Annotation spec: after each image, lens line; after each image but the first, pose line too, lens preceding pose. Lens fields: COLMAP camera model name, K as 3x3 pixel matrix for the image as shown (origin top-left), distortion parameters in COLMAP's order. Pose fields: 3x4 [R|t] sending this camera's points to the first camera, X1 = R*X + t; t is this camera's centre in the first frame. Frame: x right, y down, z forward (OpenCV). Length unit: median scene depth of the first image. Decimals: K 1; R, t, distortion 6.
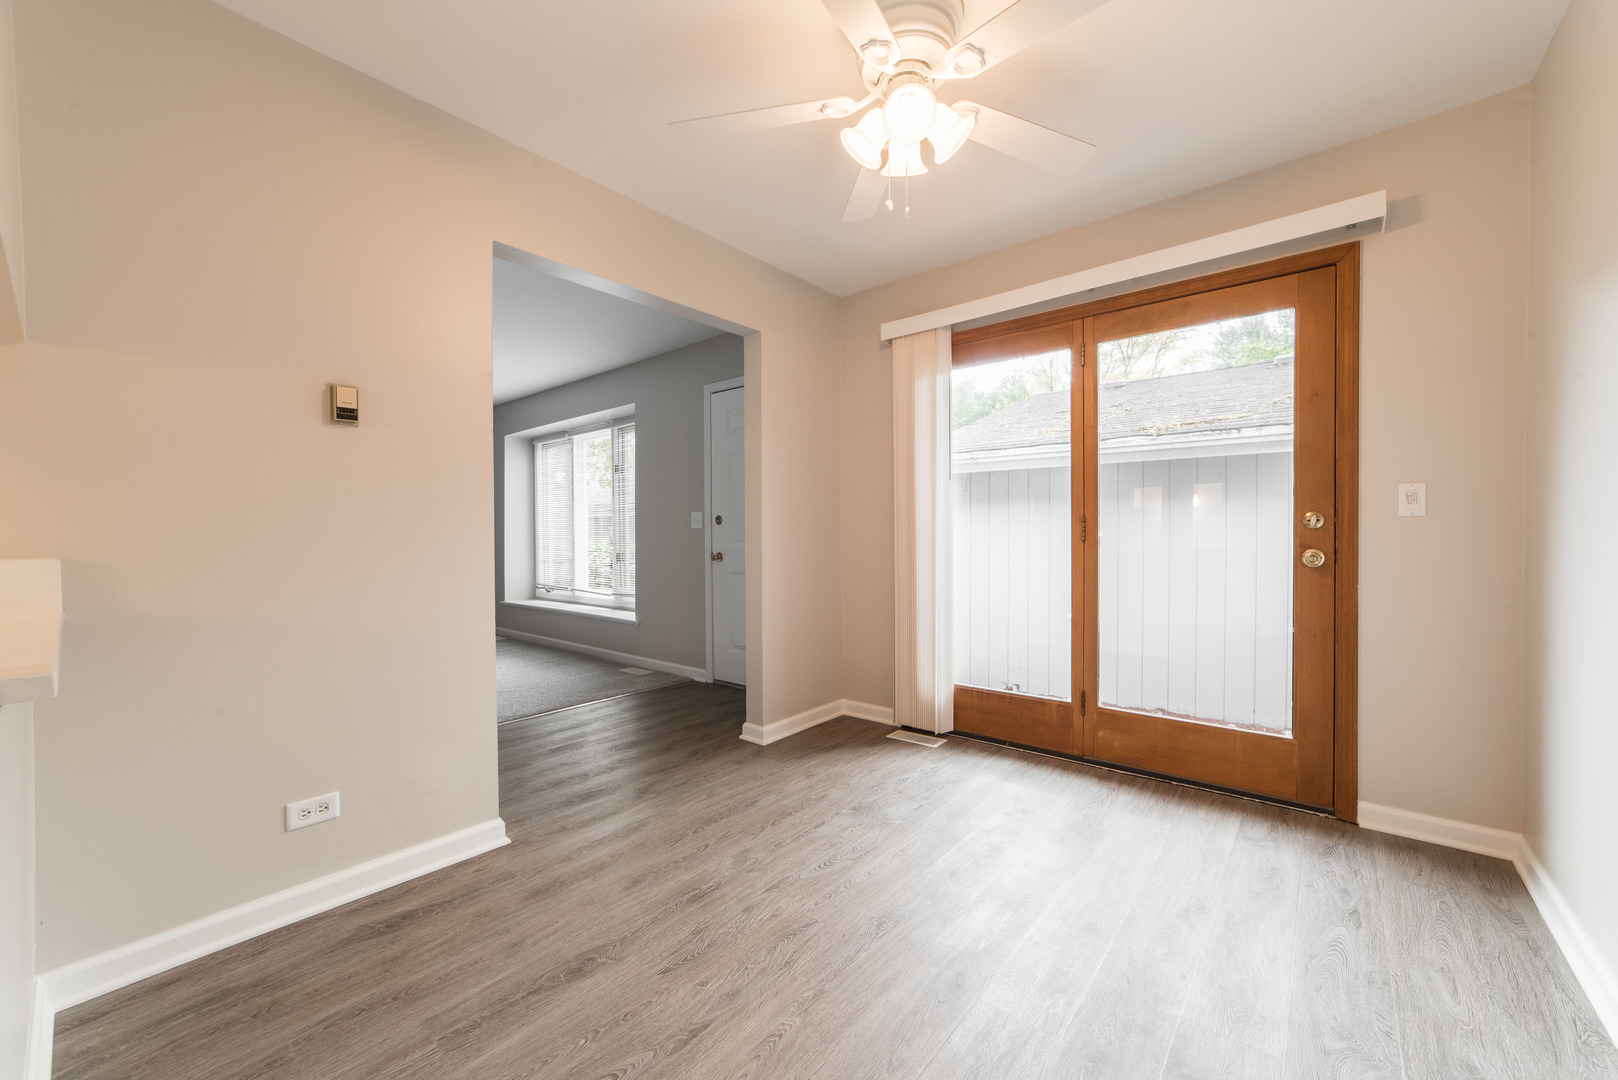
lens RADIAL K [[630.9, 0, 810.8], [0, 630.9, 529.0], [0, 0, 1]] dist [-0.001236, -0.000048]
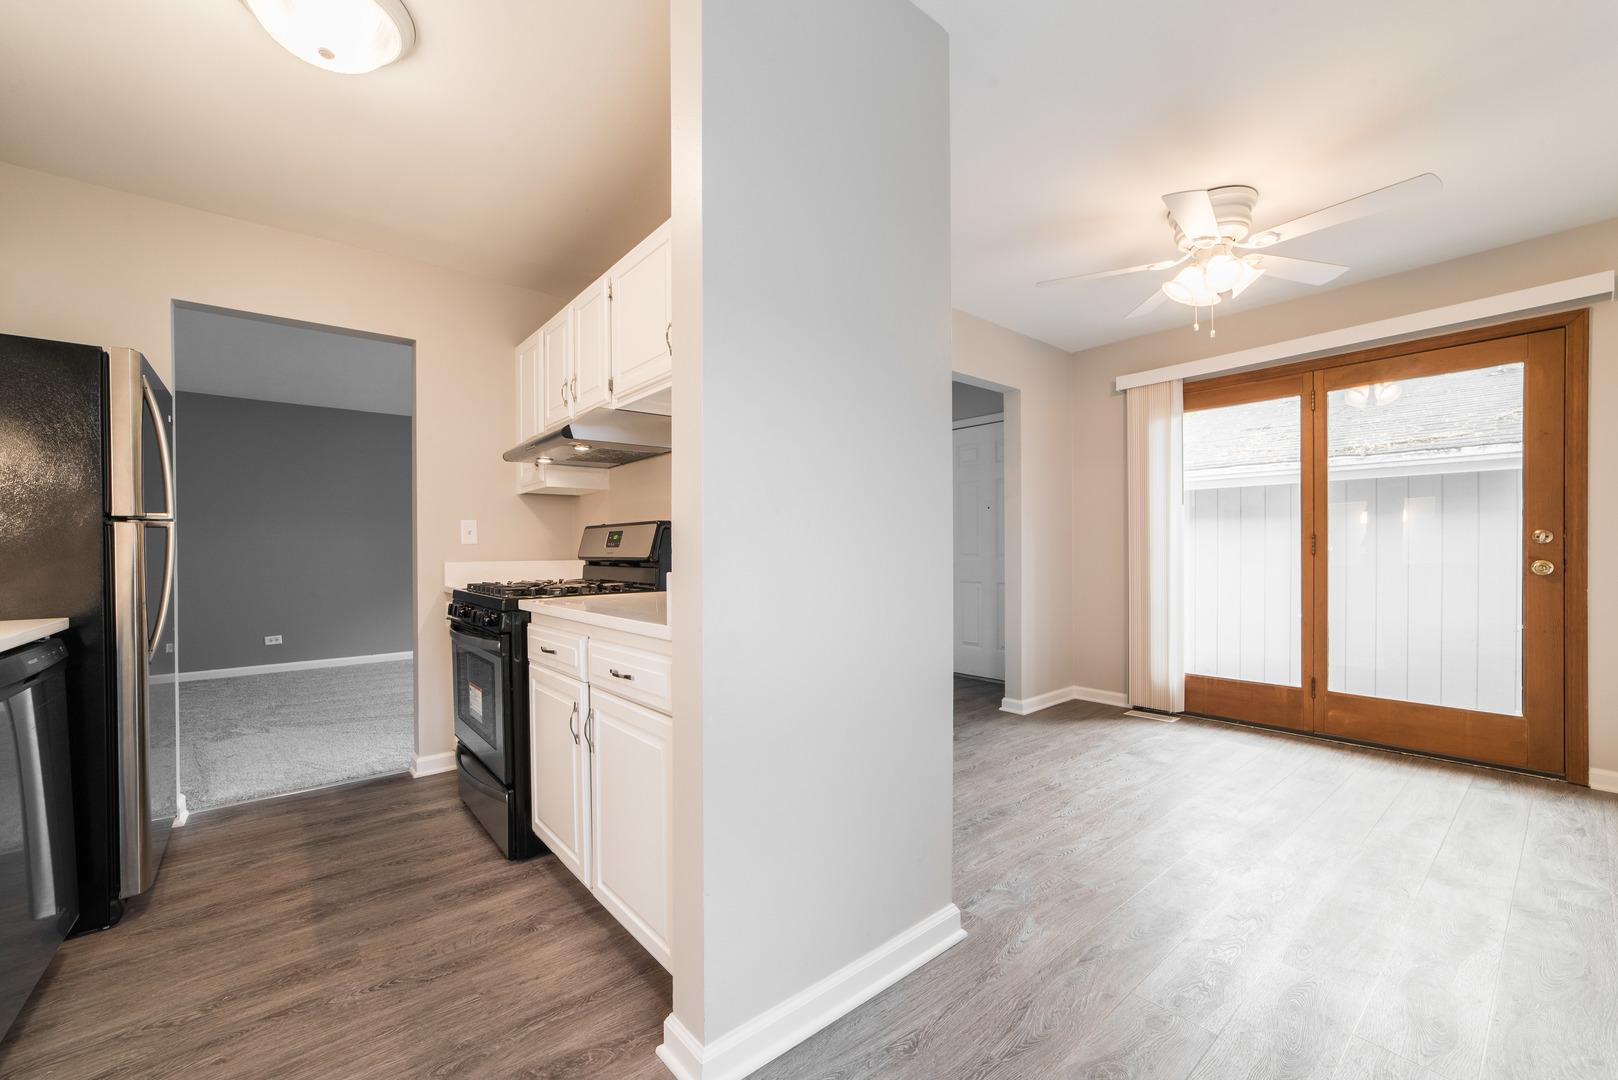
lens RADIAL K [[647.6, 0, 795.3], [0, 647.6, 545.5], [0, 0, 1]] dist [0.000499, 0.003501]
pose [[0.982521, -0.002365, -0.186135, -0.315787], [0.002386, 0.999997, -0.000109, 0.000139], [0.186135, -0.000337, 0.982524, -0.413655]]
